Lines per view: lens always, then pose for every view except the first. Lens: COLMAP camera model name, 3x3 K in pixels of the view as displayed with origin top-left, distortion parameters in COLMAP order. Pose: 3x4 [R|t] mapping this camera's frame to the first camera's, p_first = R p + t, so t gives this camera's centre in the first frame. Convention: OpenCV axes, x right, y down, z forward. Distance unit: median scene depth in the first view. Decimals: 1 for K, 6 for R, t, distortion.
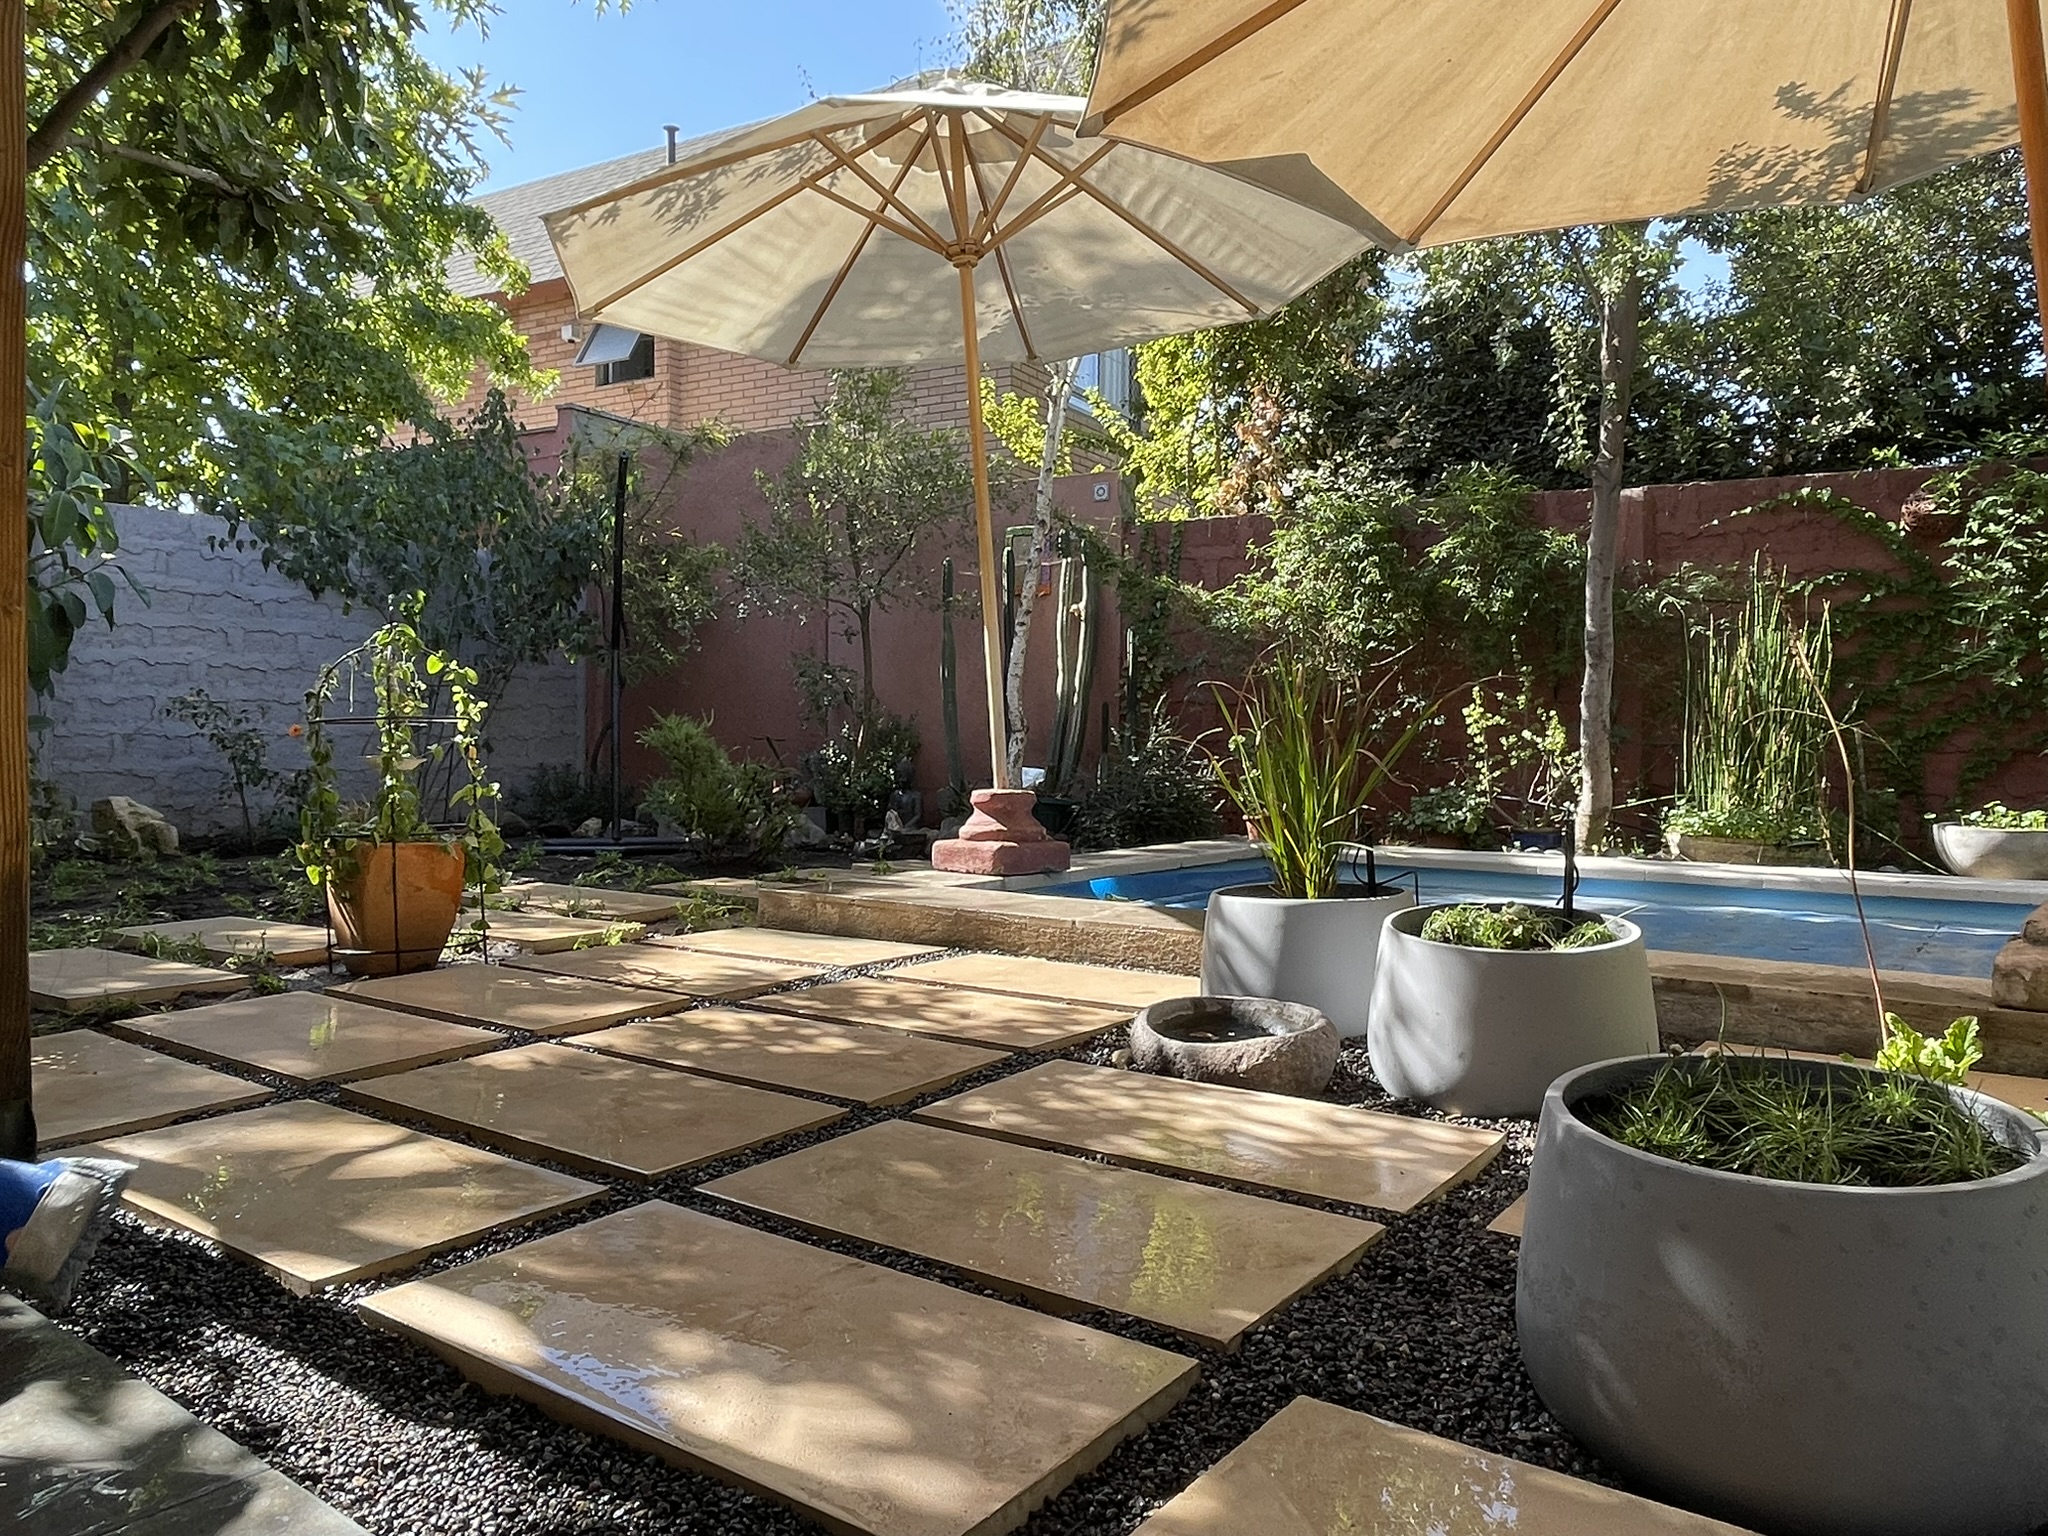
lens RADIAL K [[1424.4, 0, 1015.4], [0, 1424.4, 752.6], [0, 0, 1]] dist [0.012932, -0.020065]
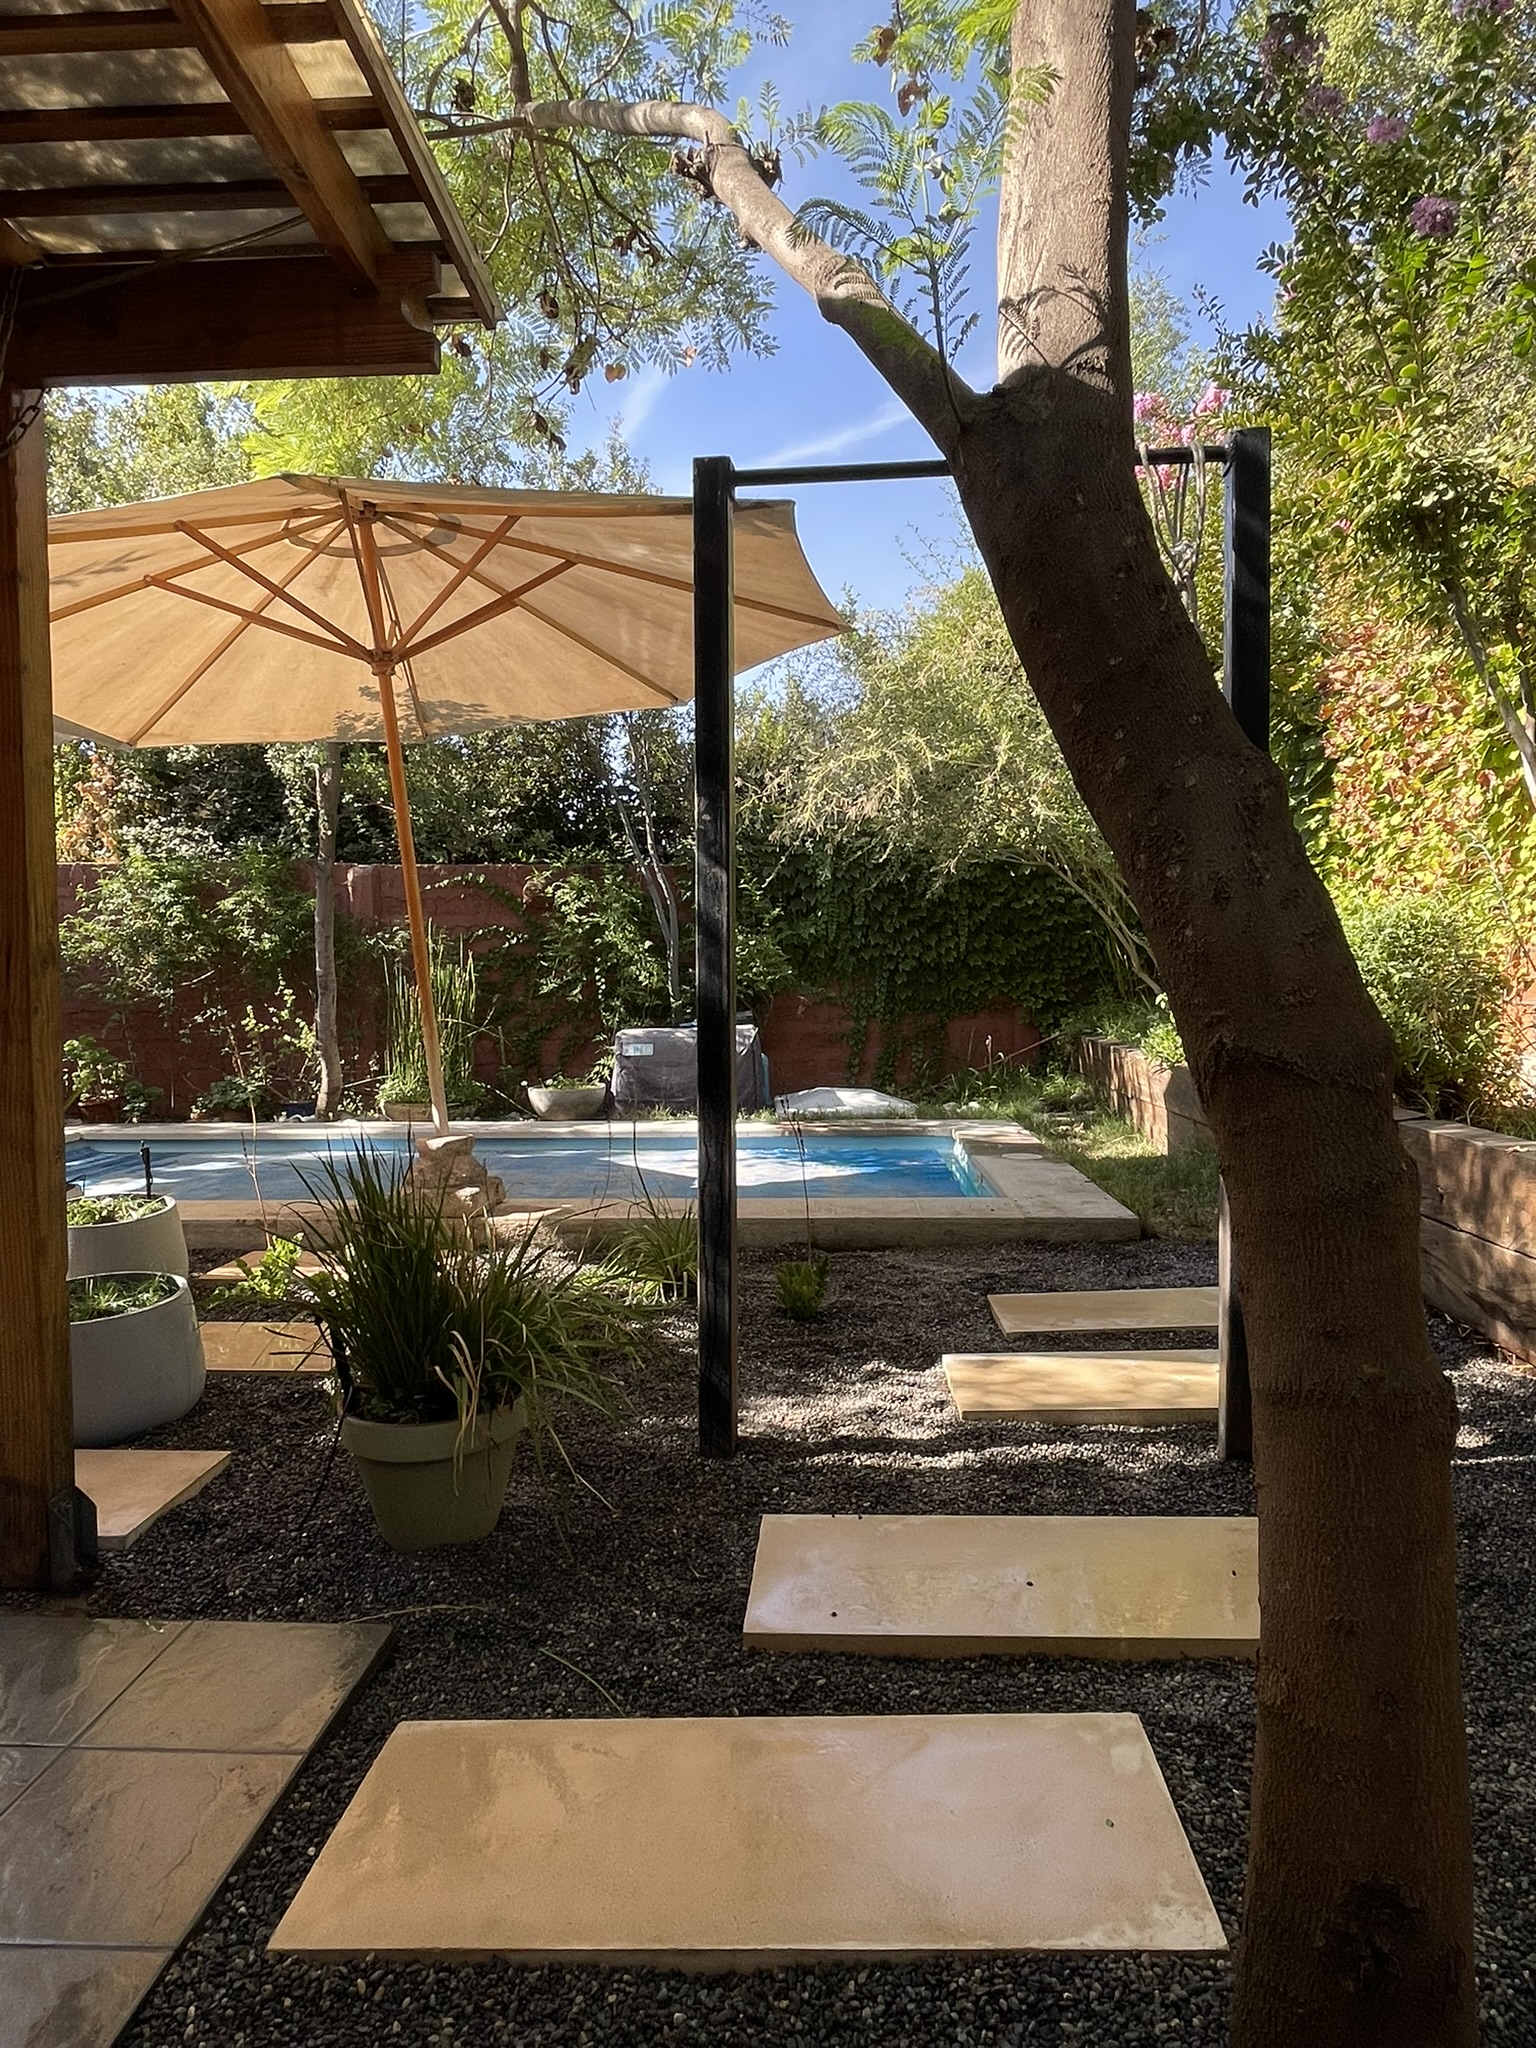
lens RADIAL K [[1231.4, 0, 770.7], [0, 1231.4, 1011.4], [0, 0, 1]] dist [-0.004533, -0.001794]
pose [[0.827667, -0.028291, 0.560507, 0.063152], [0.018377, 0.999559, 0.023316, -0.057488], [-0.560919, -0.008997, 0.827822, -0.296061]]
